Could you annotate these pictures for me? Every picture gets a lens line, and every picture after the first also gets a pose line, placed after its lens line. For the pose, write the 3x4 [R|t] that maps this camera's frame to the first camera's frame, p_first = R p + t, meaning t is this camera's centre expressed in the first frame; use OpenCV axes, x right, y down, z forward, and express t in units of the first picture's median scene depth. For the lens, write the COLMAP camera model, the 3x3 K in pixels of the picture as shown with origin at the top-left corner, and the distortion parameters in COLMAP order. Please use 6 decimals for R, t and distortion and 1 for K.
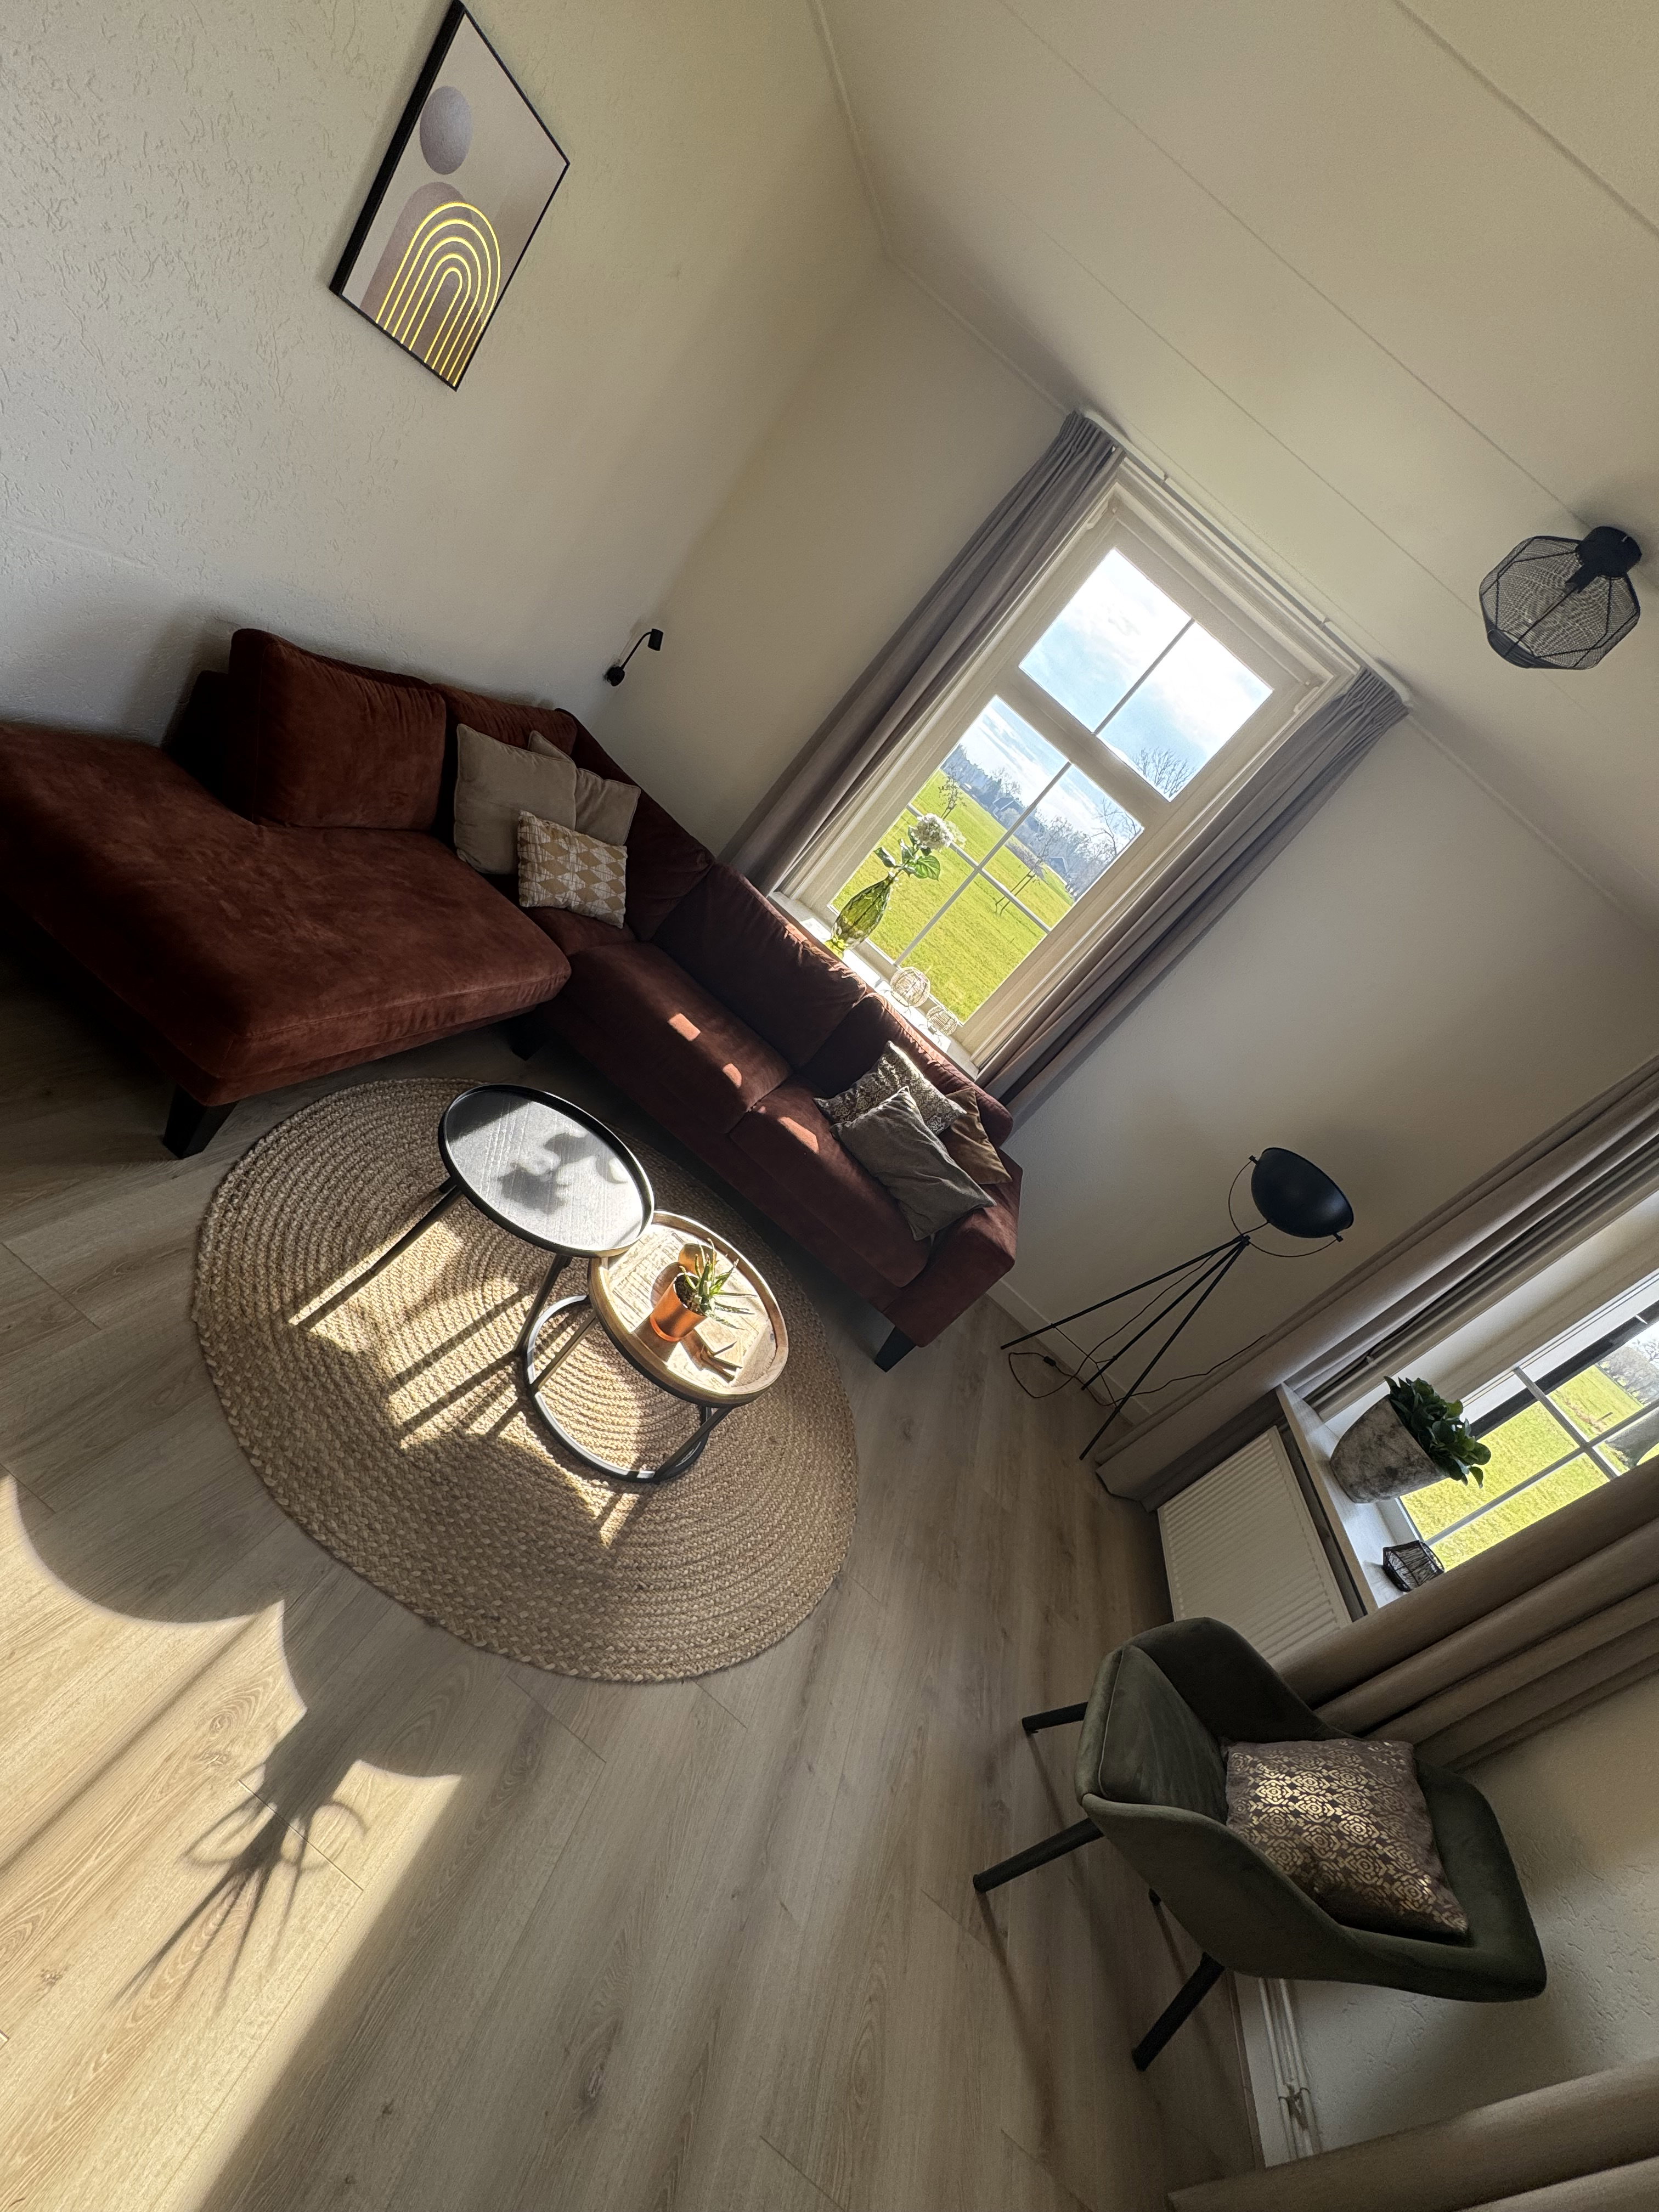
lens RADIAL K [[886.9, 0, 830.8], [0, 886.9, 1105.6], [0, 0, 1]] dist [-0.001916, 0.001308]
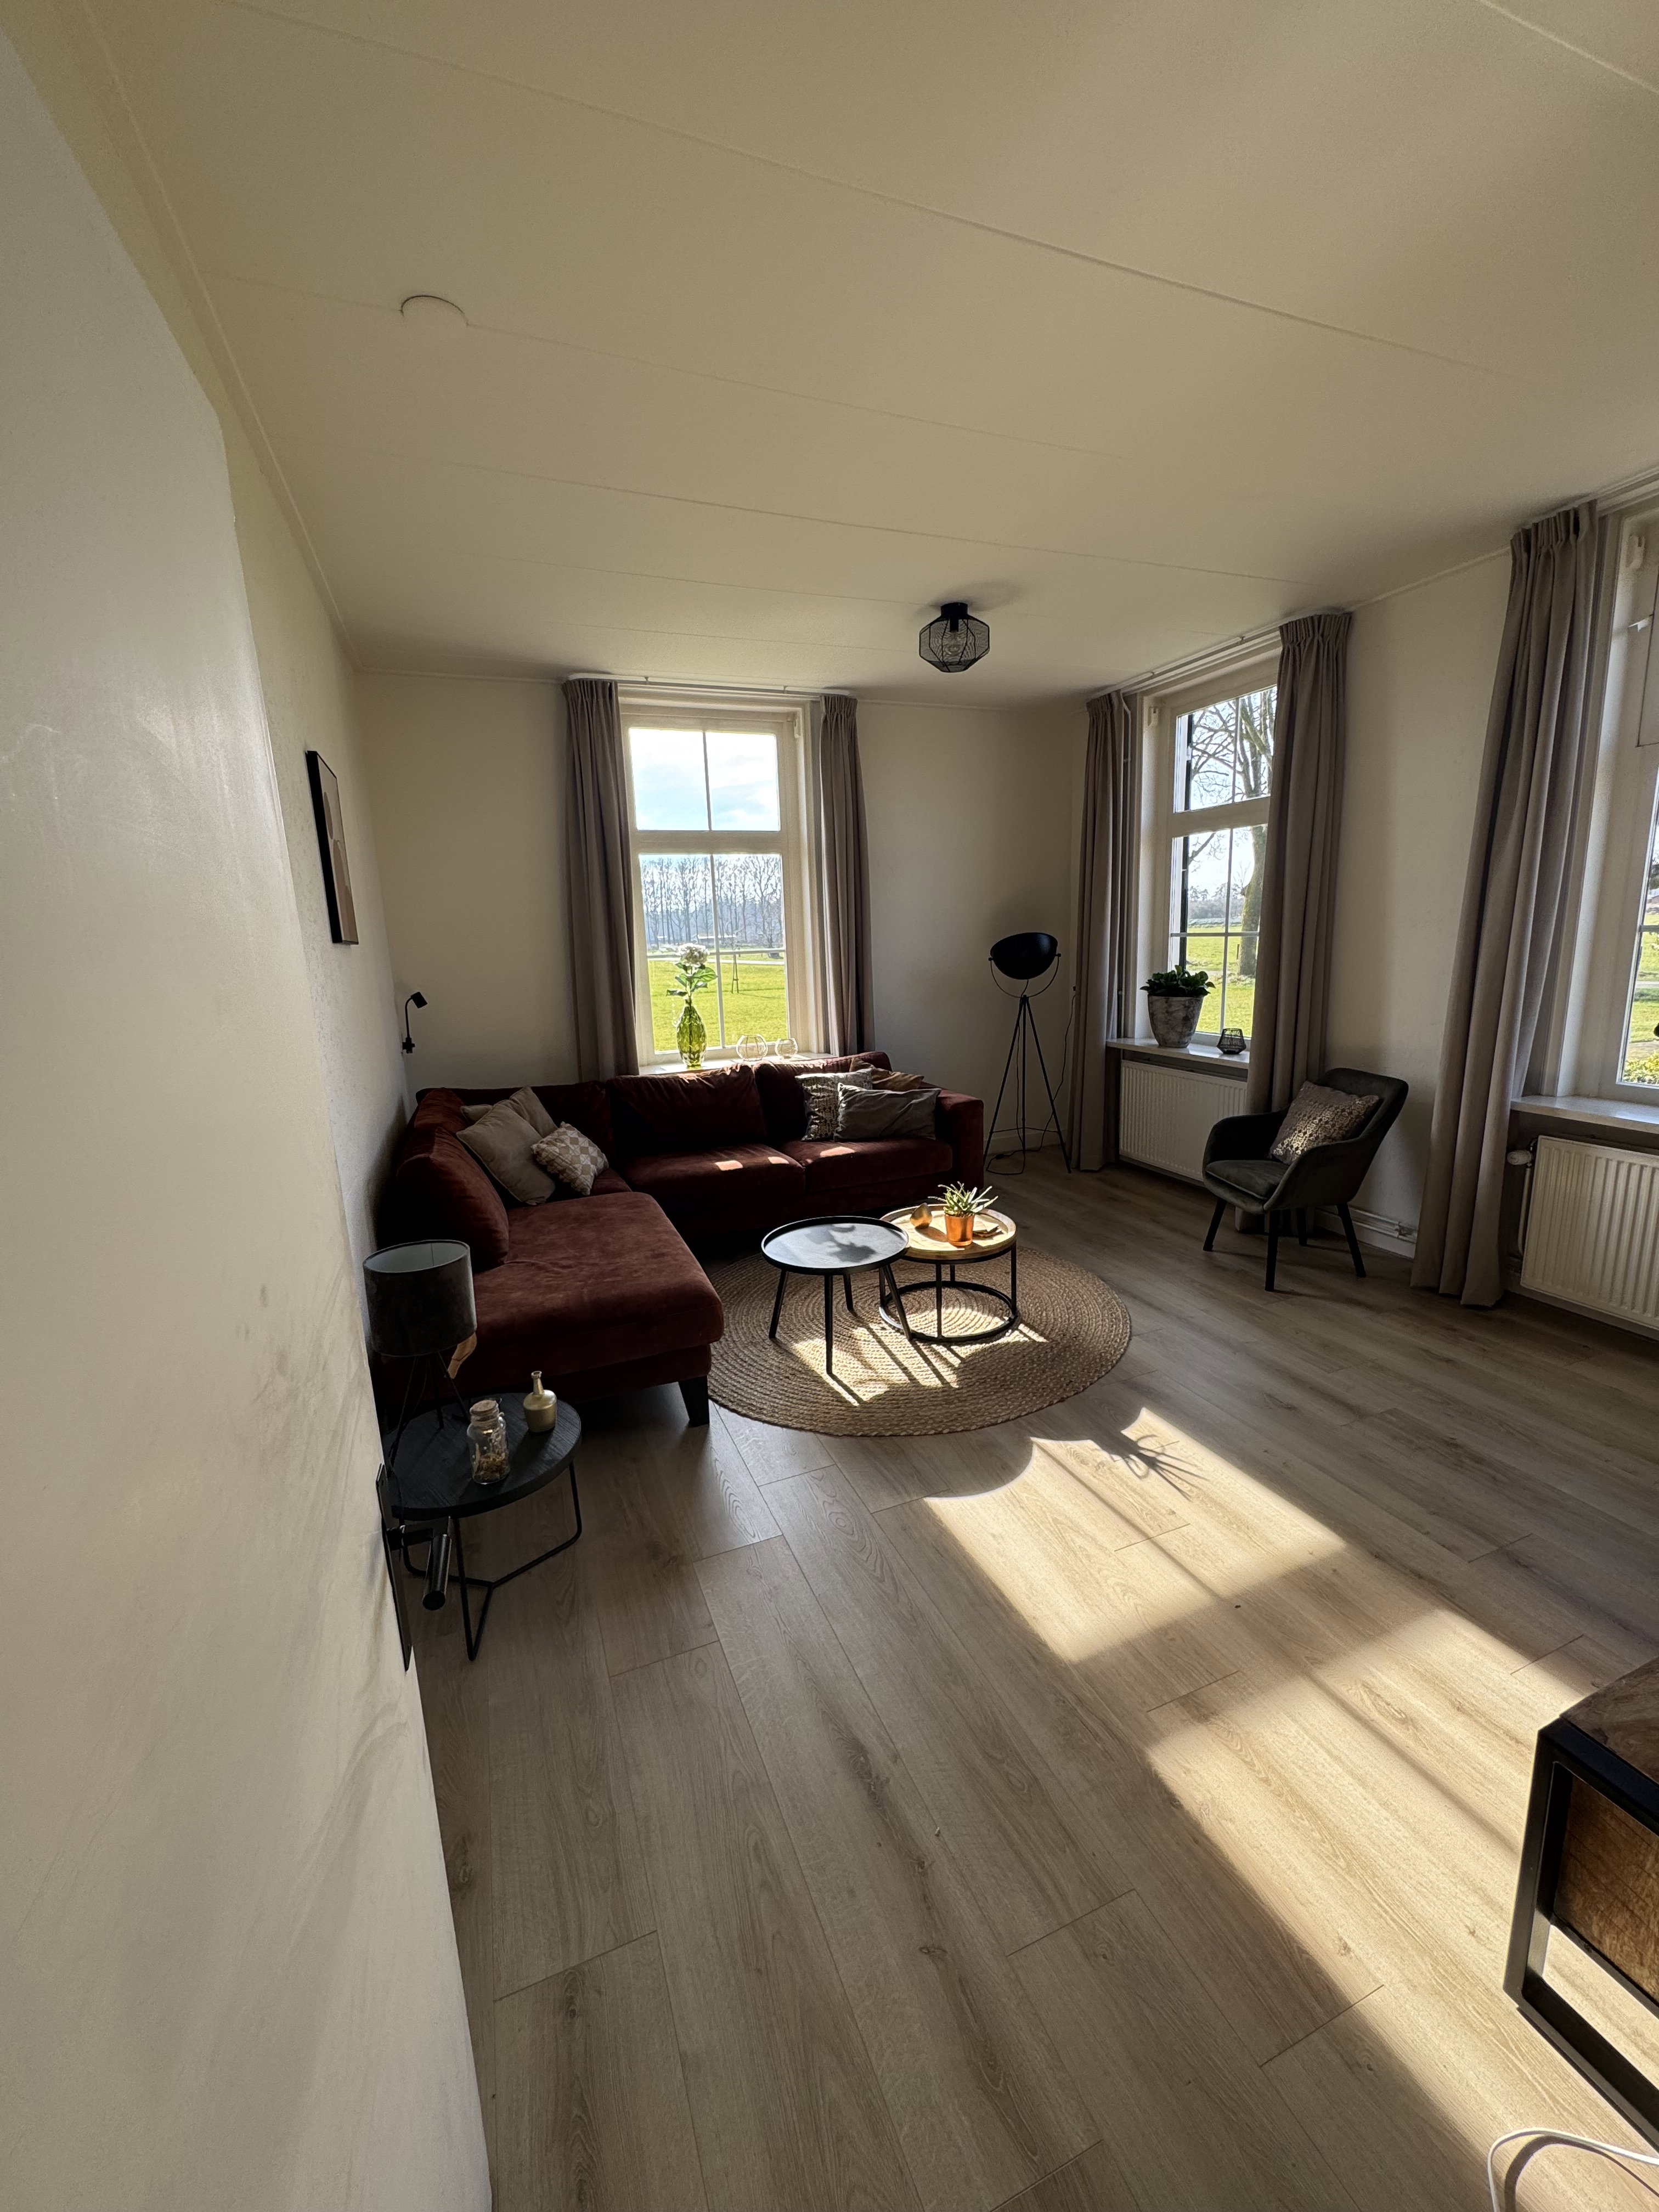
lens RADIAL K [[886.9, 0, 835.7], [0, 886.9, 1105.4], [0, 0, 1]] dist [-0.001916, 0.001308]
pose [[0.579774, -0.729356, 0.363184, -0.630661], [0.741145, 0.657261, 0.136792, -0.270505], [-0.338477, 0.189863, 0.921621, -0.419734]]
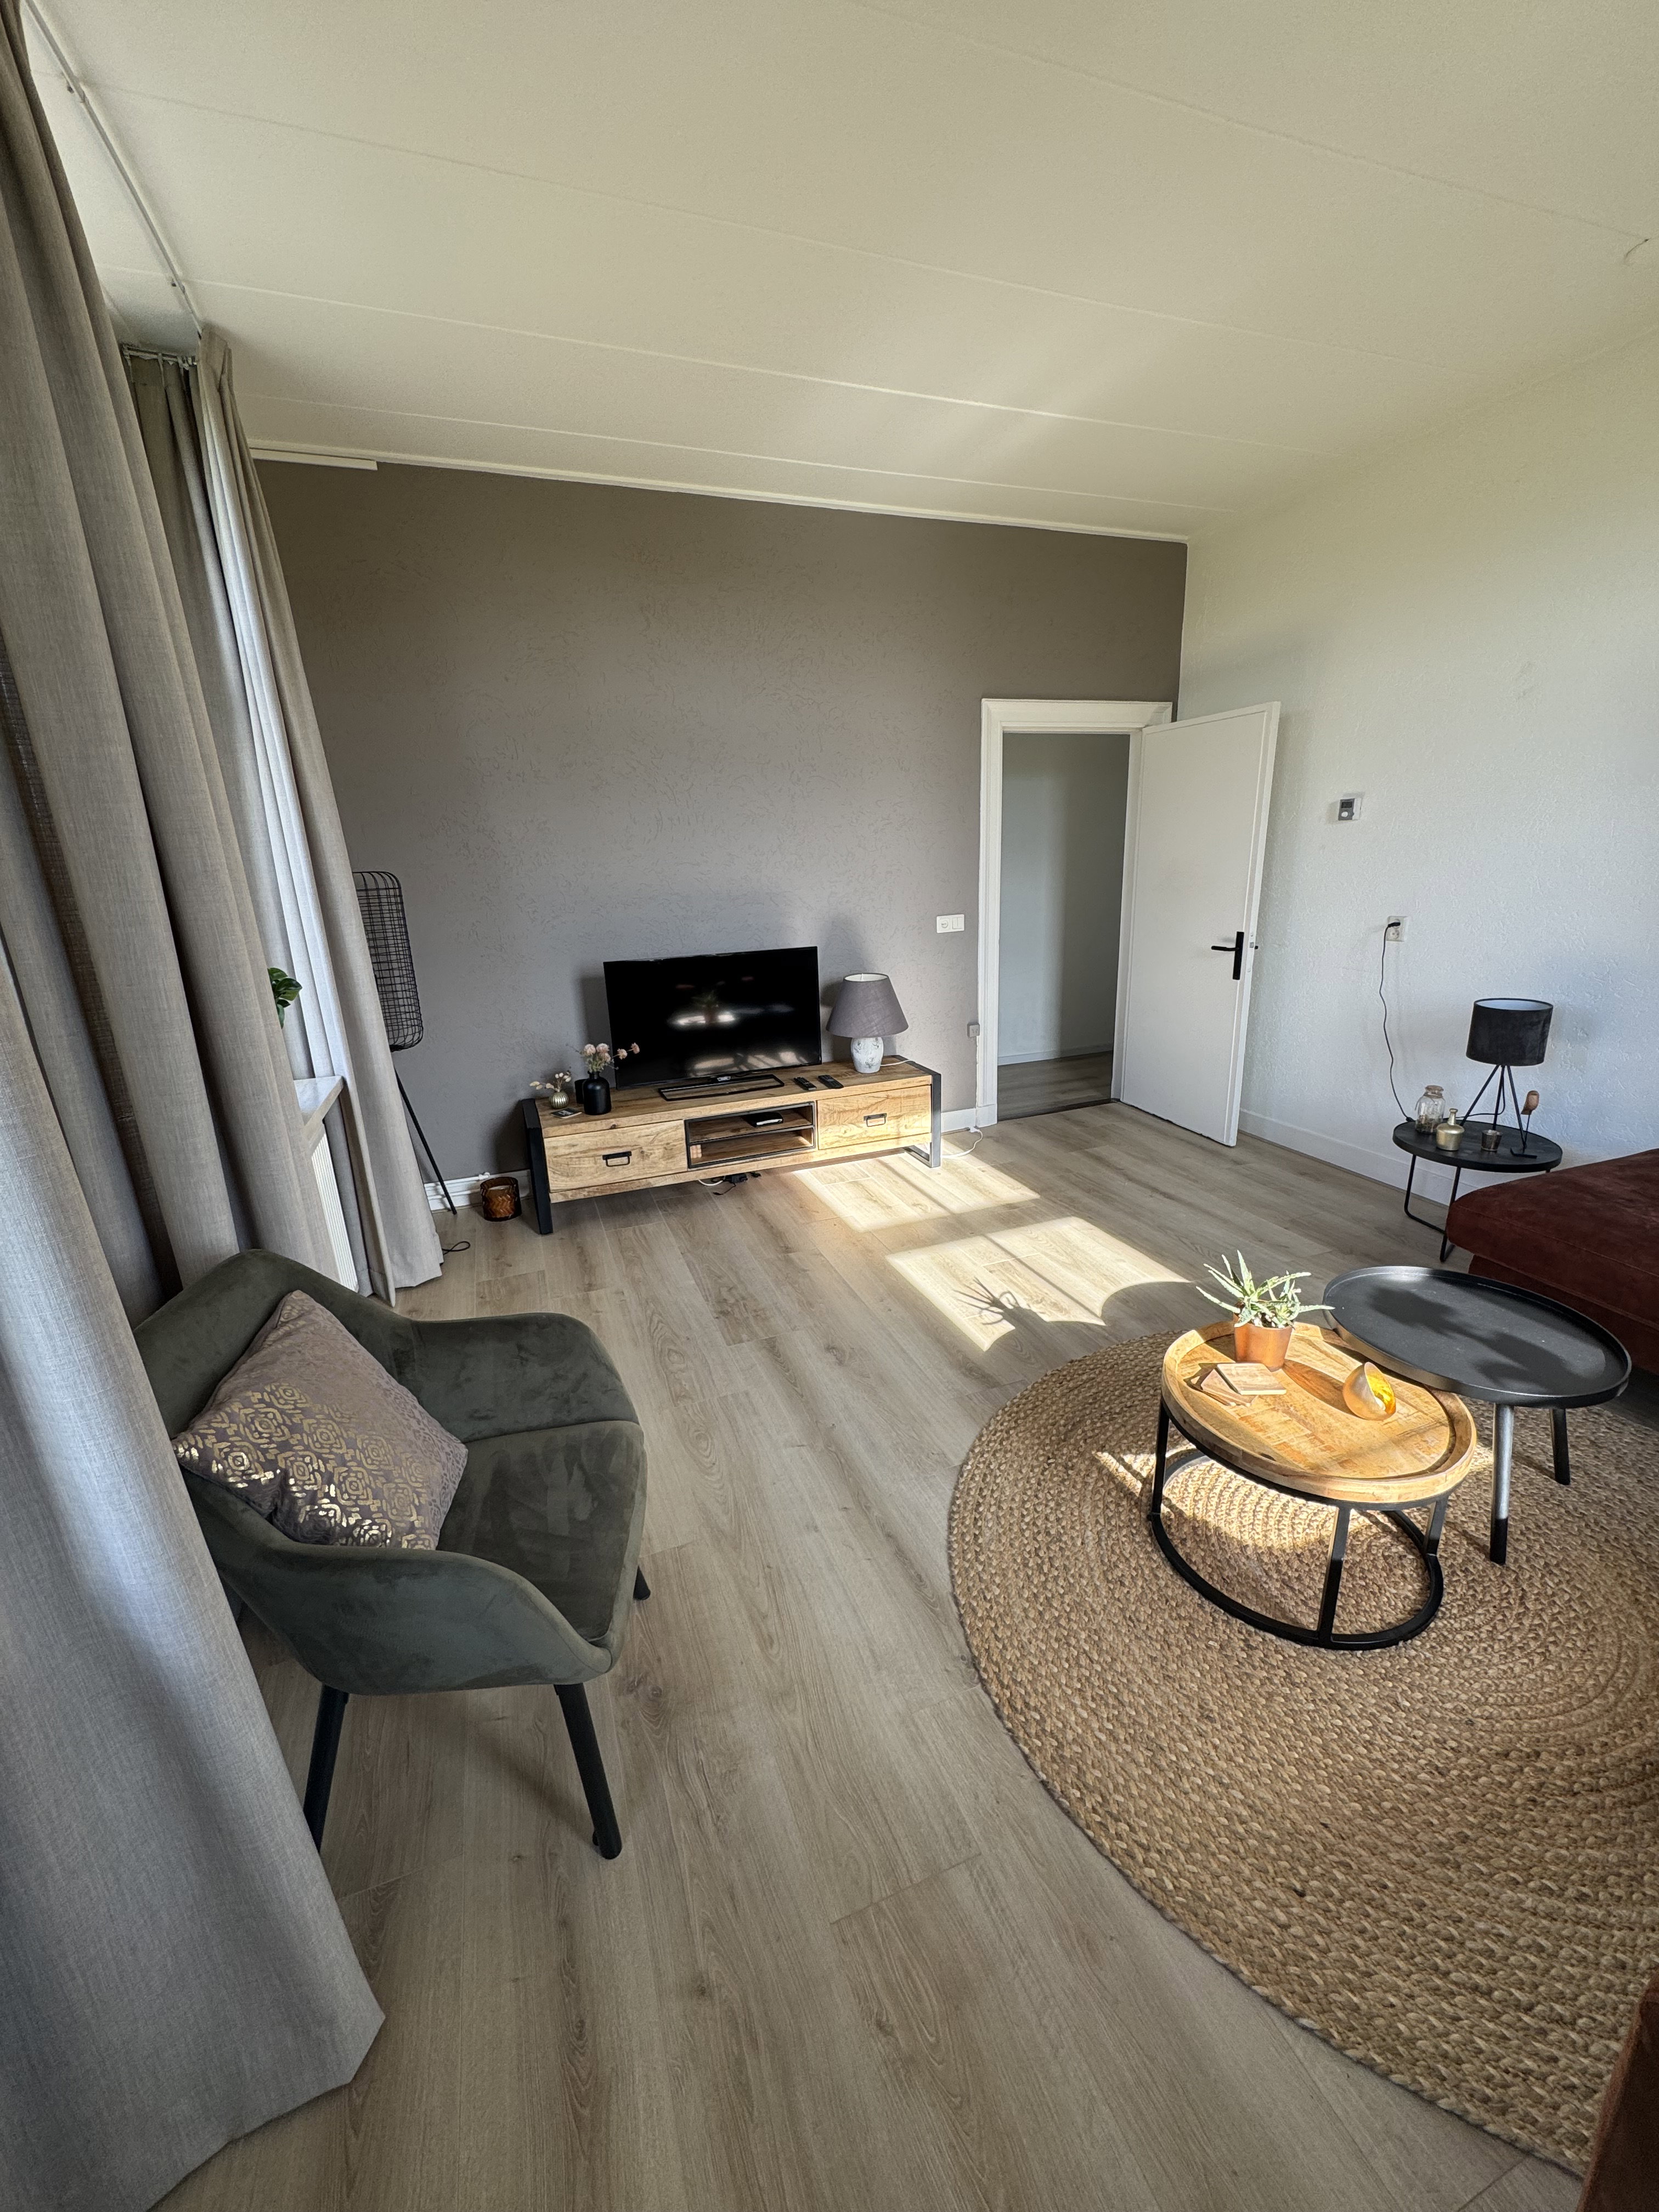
lens RADIAL K [[886.9, 0, 836.3], [0, 886.9, 1104.0], [0, 0, 1]] dist [-0.001916, 0.001308]
pose [[-0.633764, -0.444875, -0.632795, 0.694297], [-0.691440, 0.692557, 0.205610, 0.152125], [0.346775, 0.567848, -0.746522, 1.196381]]
